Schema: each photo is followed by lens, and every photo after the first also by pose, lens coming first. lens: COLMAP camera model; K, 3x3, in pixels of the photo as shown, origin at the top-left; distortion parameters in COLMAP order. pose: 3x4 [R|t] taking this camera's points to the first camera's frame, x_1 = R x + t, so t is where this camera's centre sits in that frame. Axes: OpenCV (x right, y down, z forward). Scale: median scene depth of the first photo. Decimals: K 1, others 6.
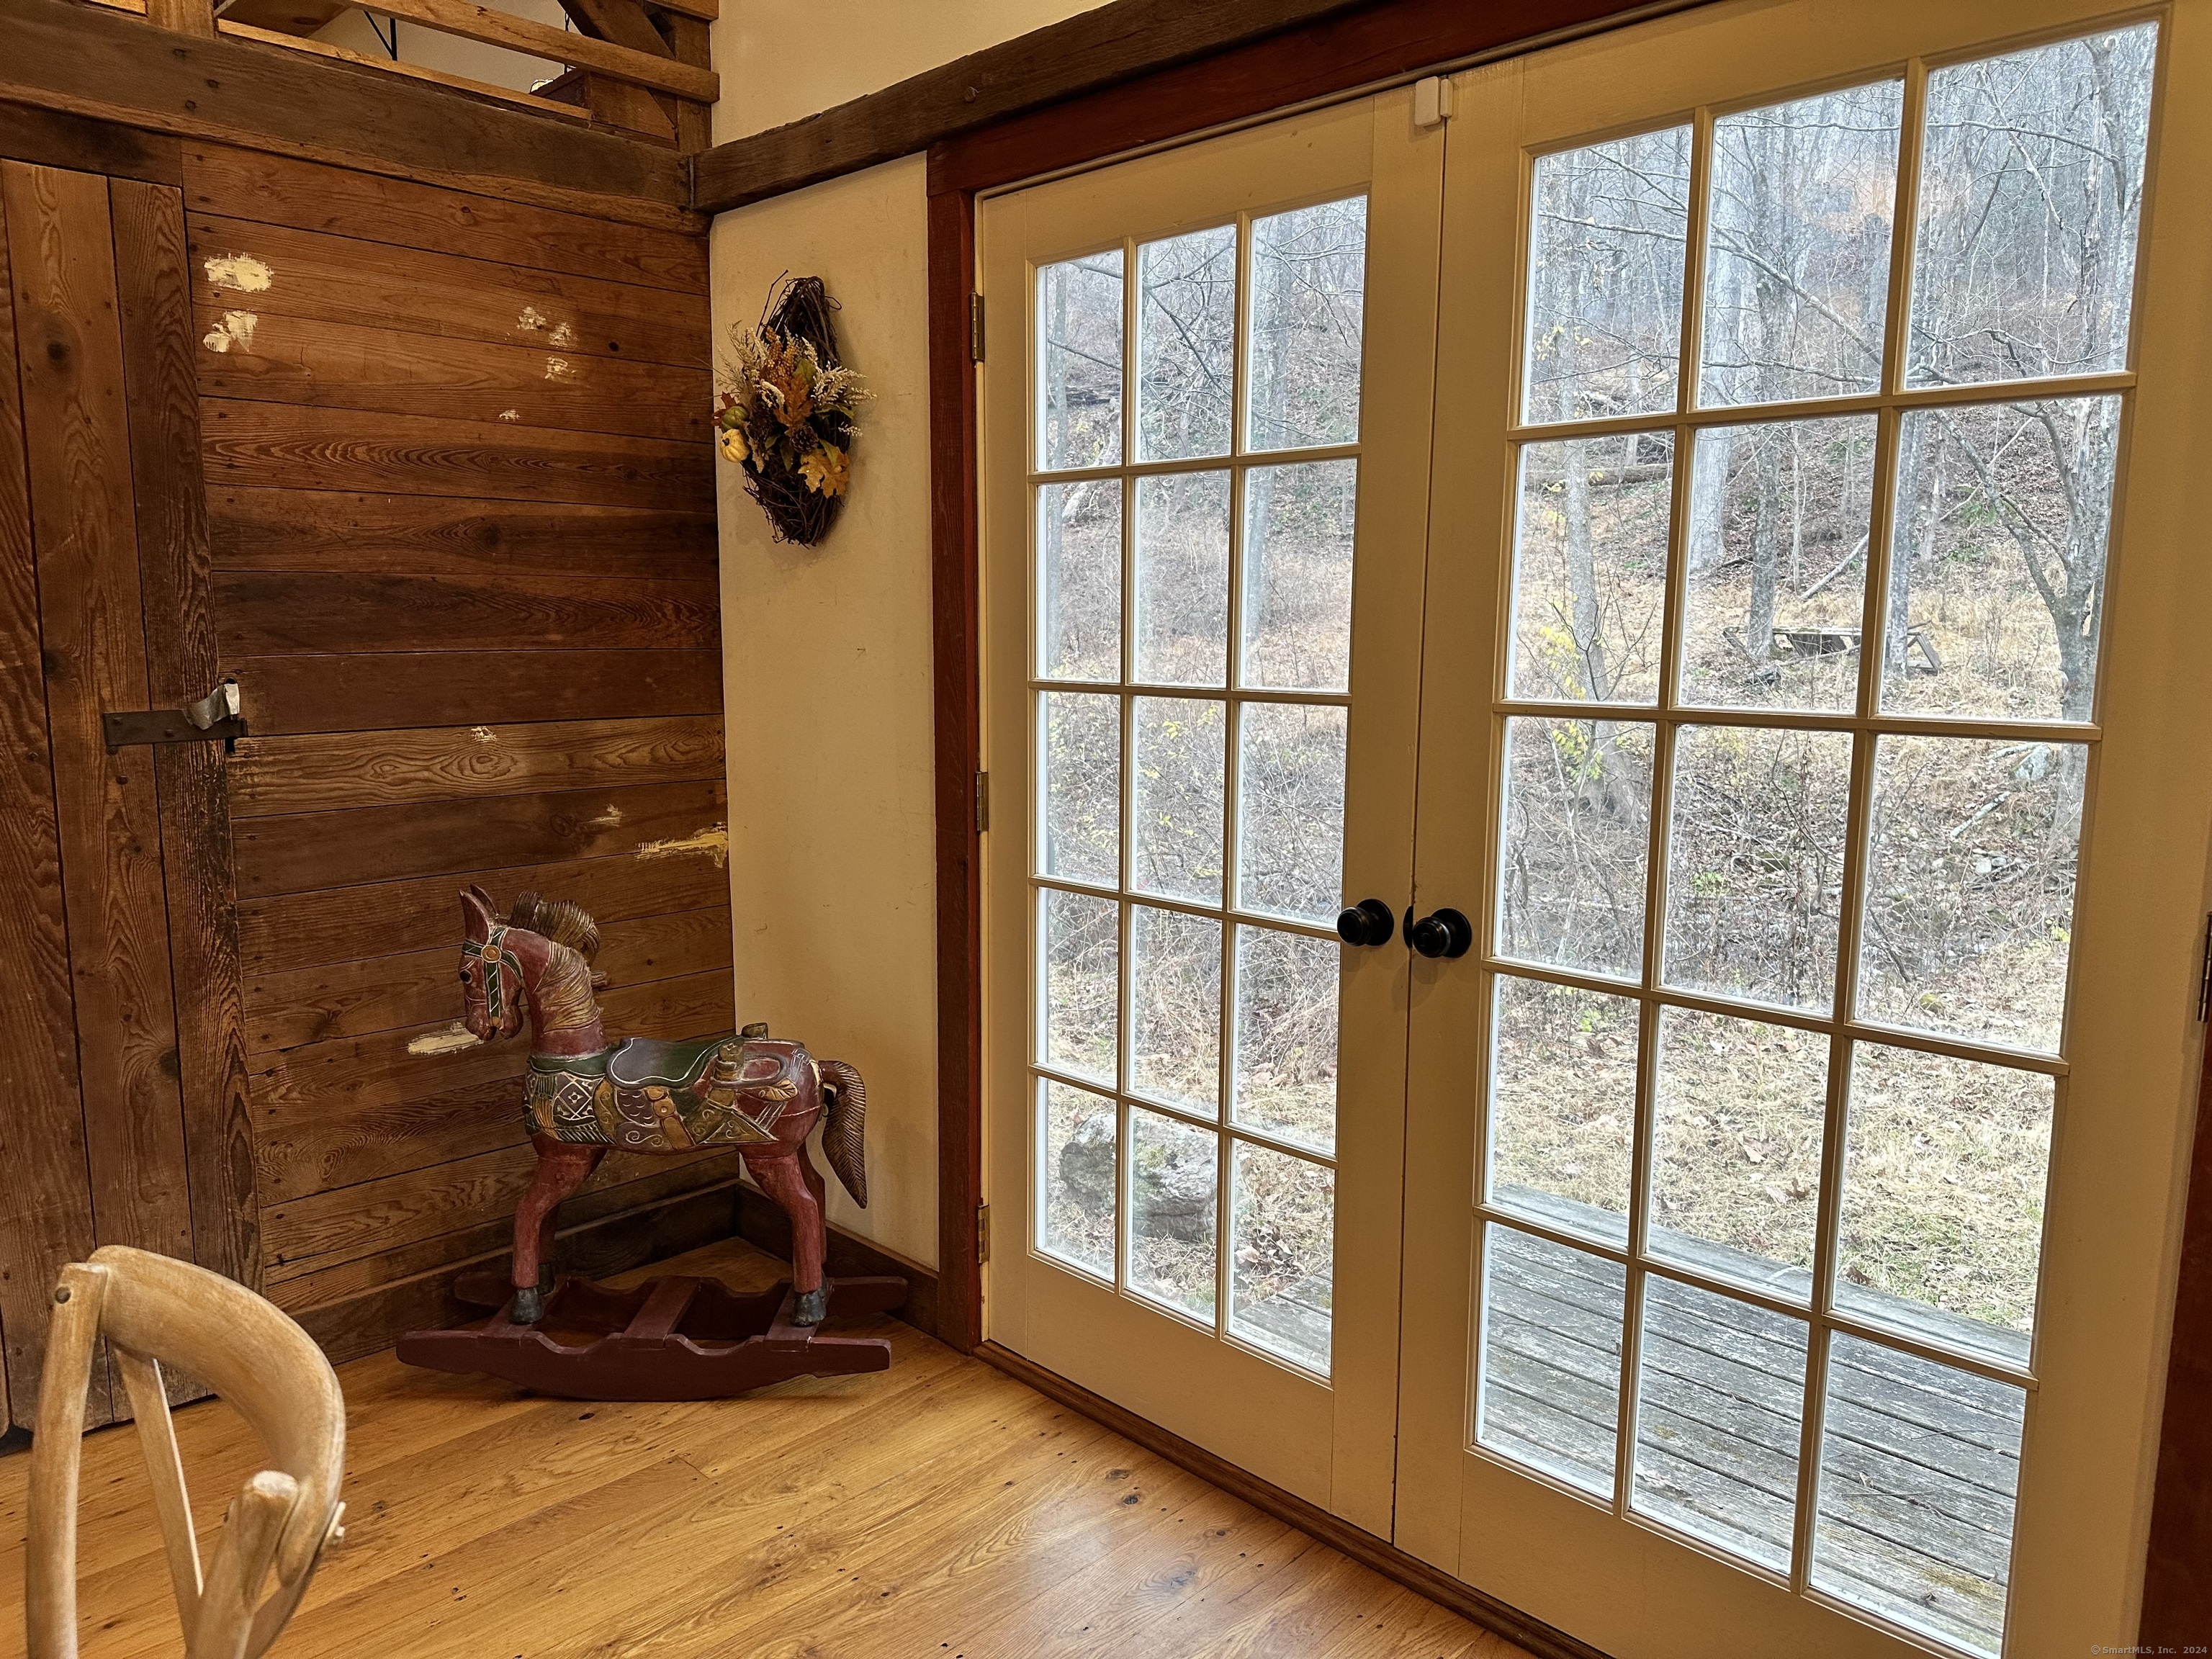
lens RADIAL K [[1545.8, 0, 1104.9], [0, 1545.8, 841.9], [0, 0, 1]] dist [0.068026, -0.084696]
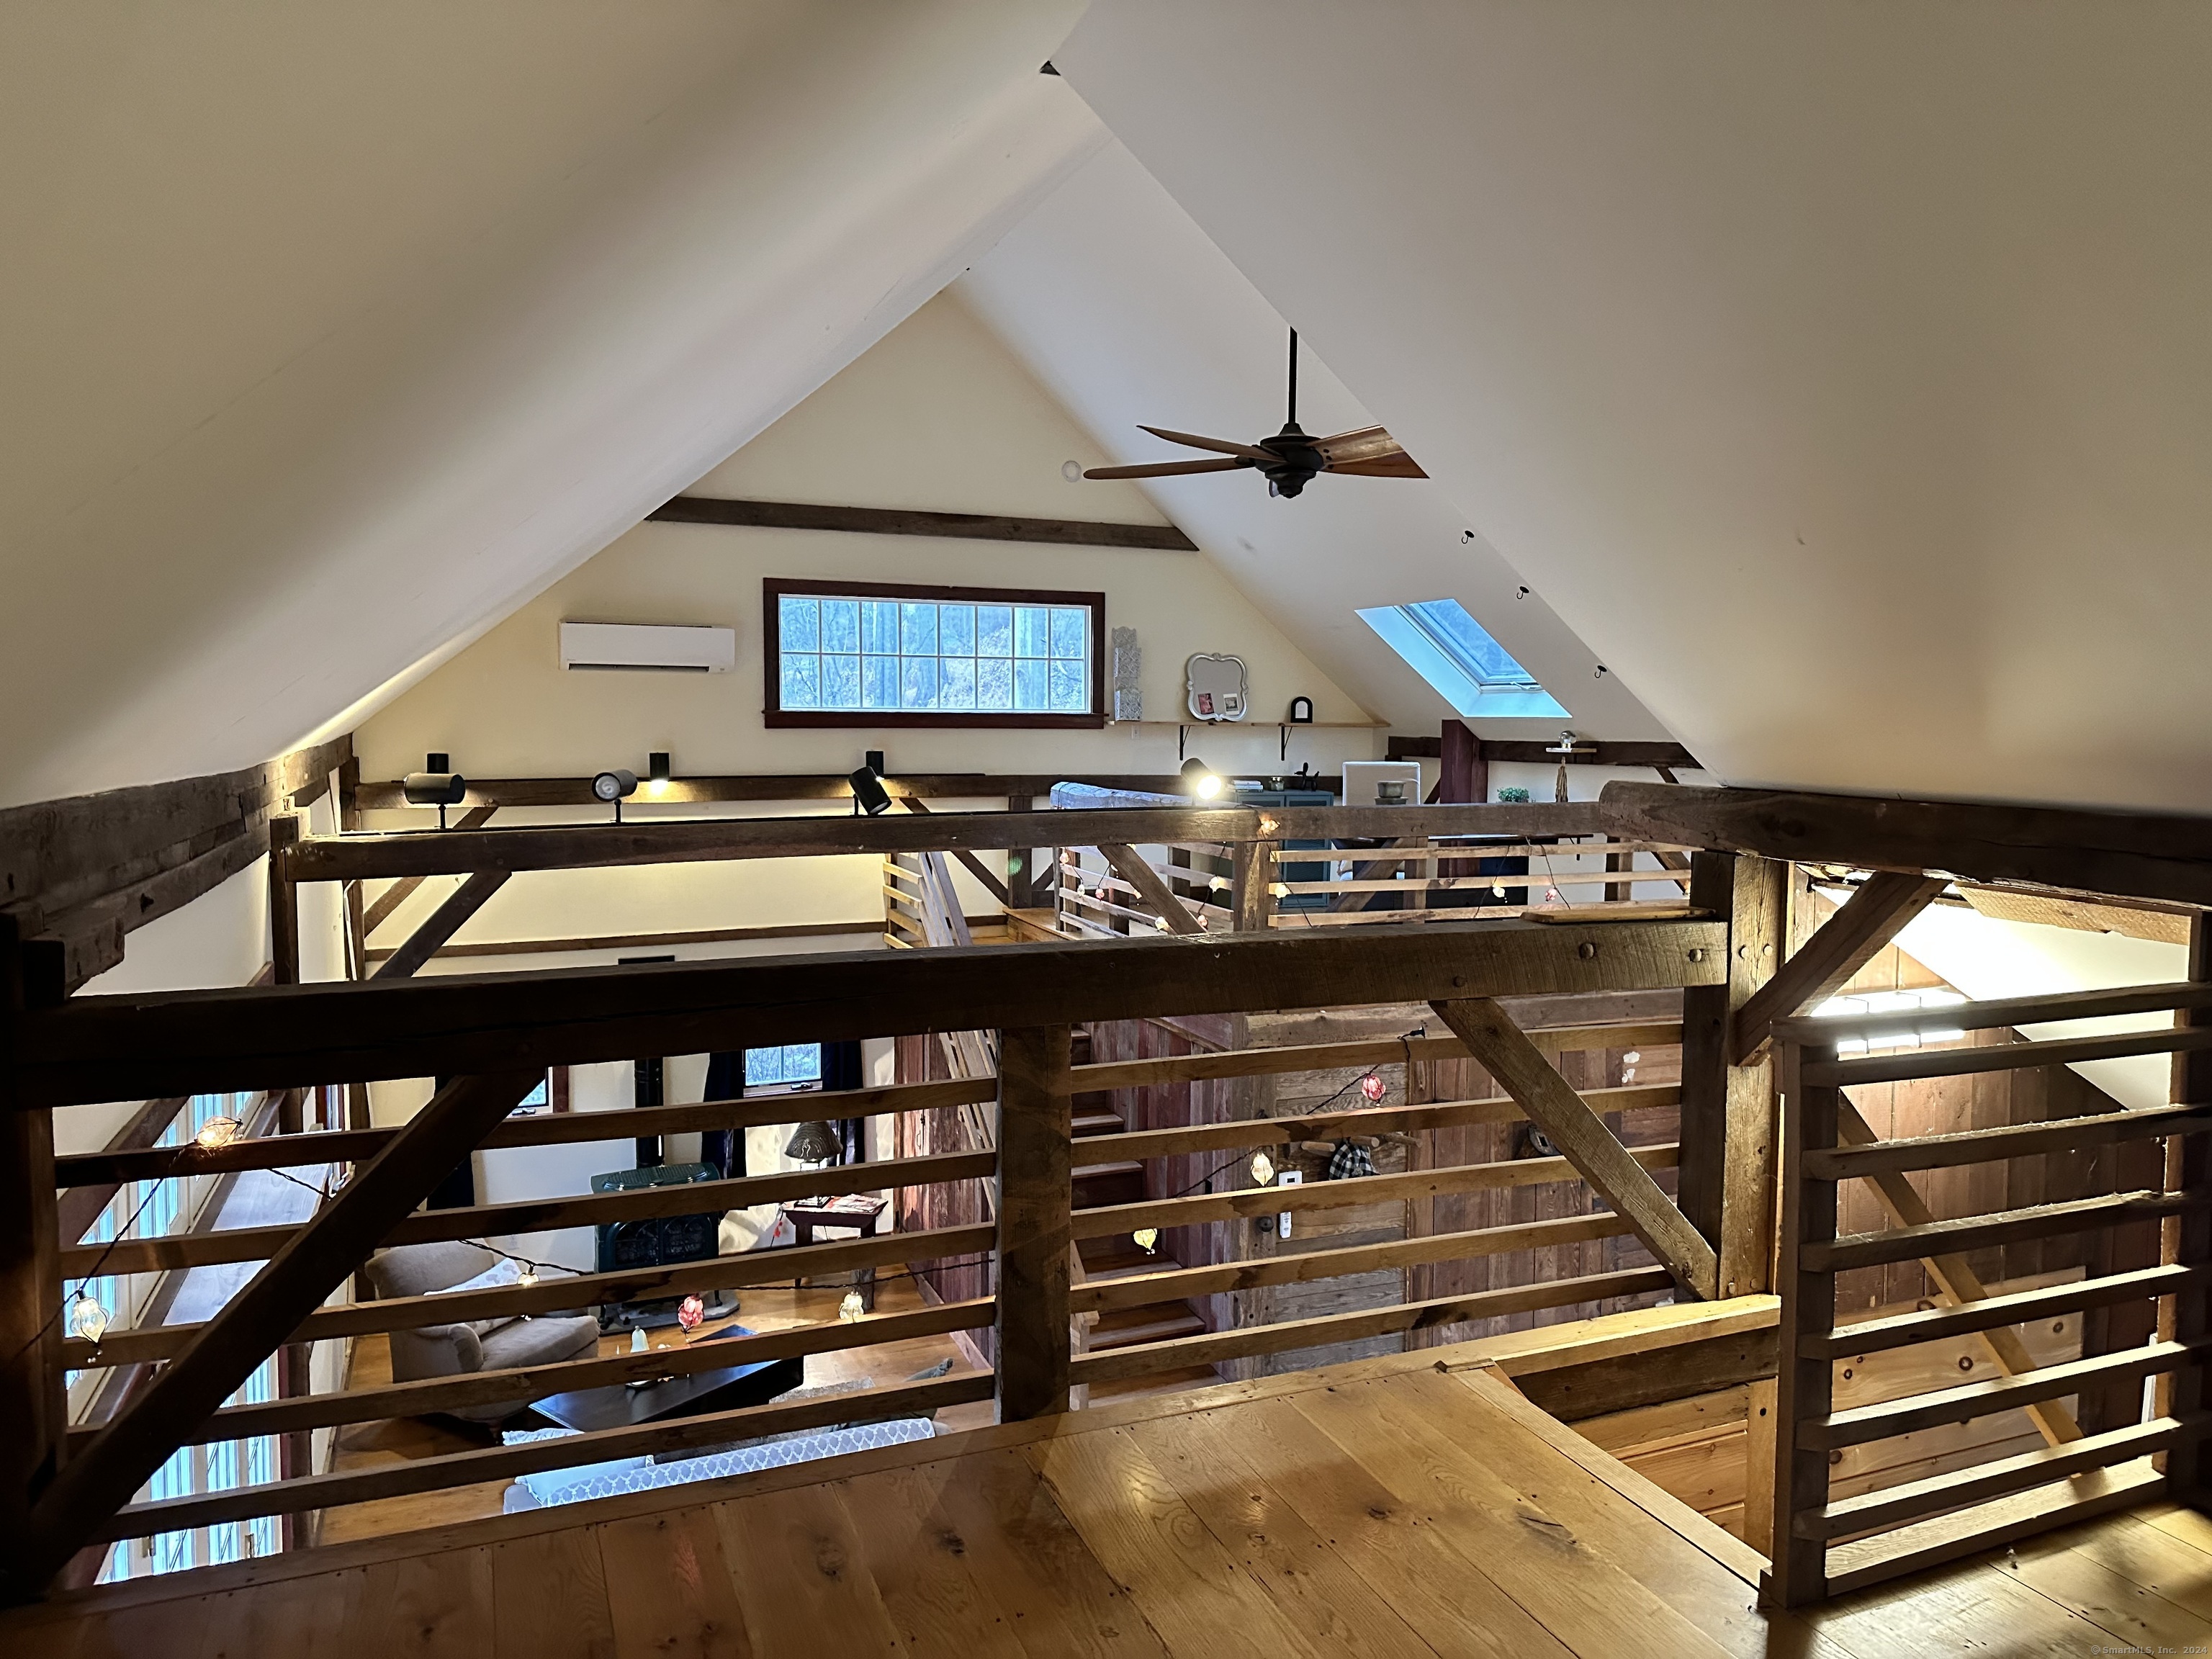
lens RADIAL K [[1545.8, 0, 1105.7], [0, 1545.8, 802.0], [0, 0, 1]] dist [0.068026, -0.084696]
pose [[0.919429, 0.021828, -0.392649, -0.285292], [-0.055858, 0.995584, -0.075450, -0.548344], [0.389268, 0.091304, 0.916588, -2.234050]]
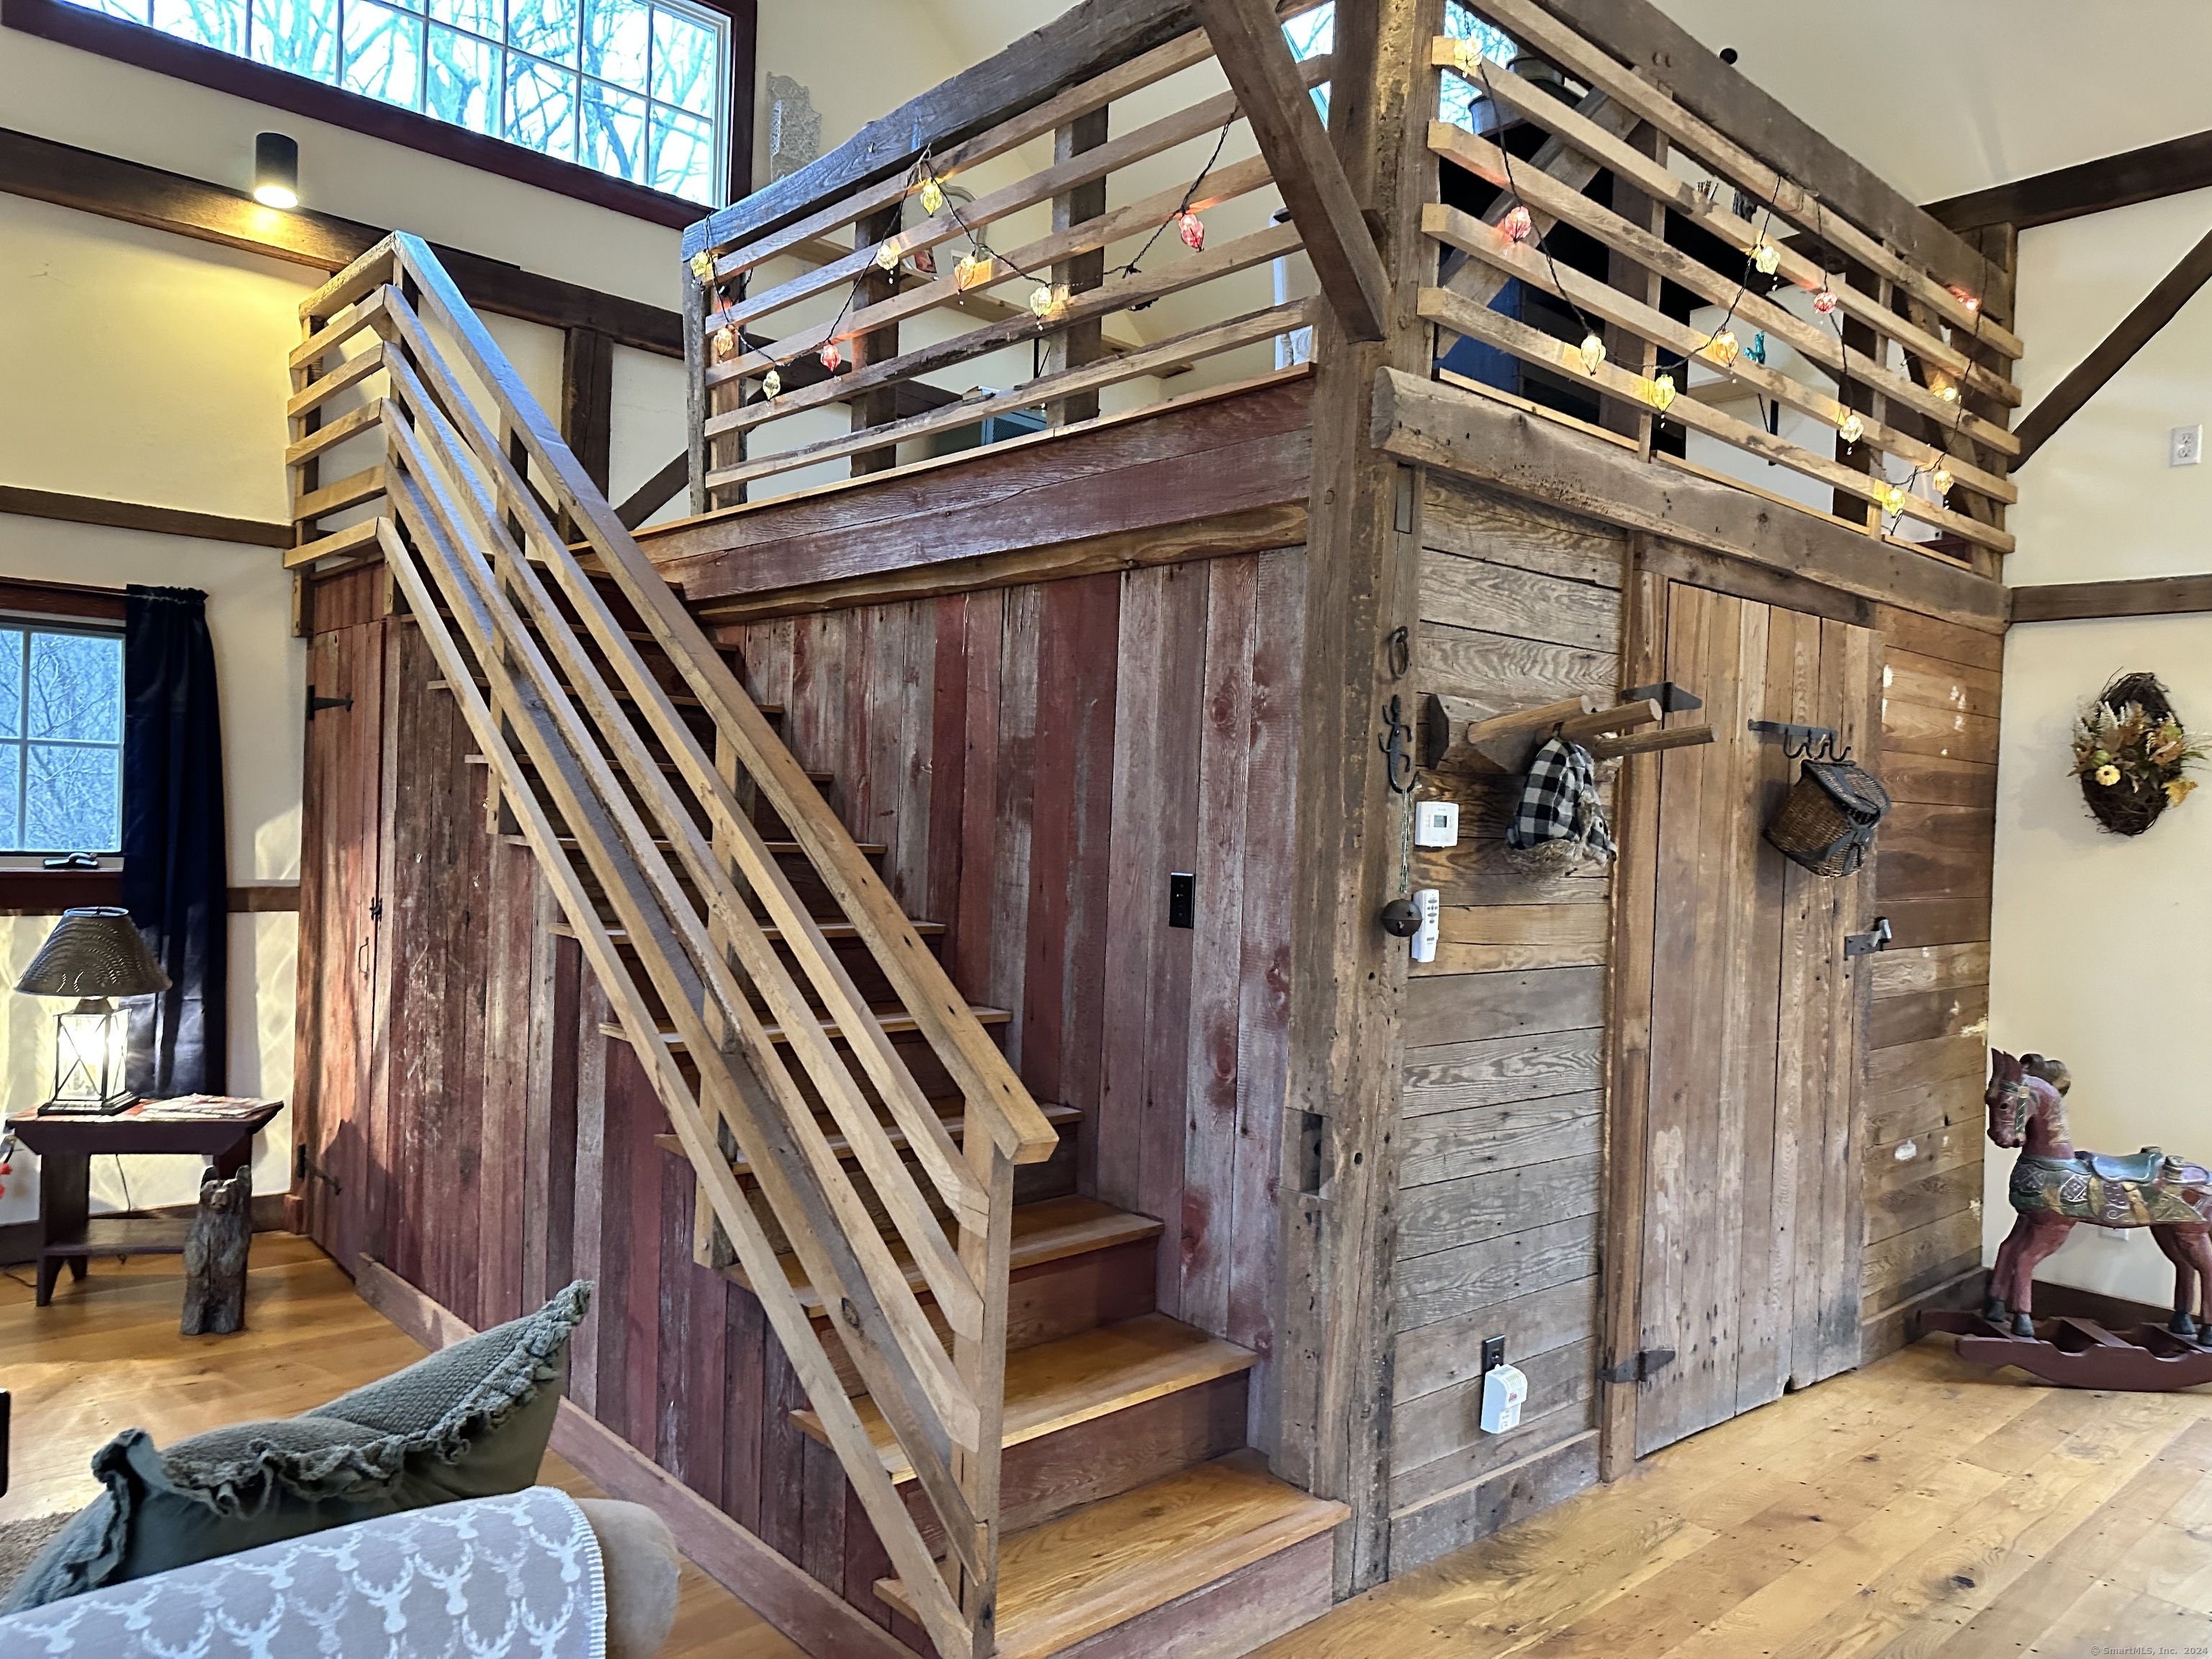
lens RADIAL K [[1545.8, 0, 1107.9], [0, 1545.8, 838.7], [0, 0, 1]] dist [0.068026, -0.084696]
pose [[0.998464, 0.028487, -0.047522, -1.228005], [-0.034562, 0.990598, -0.132363, 0.057521], [0.043304, 0.133803, 0.990061, -0.640057]]
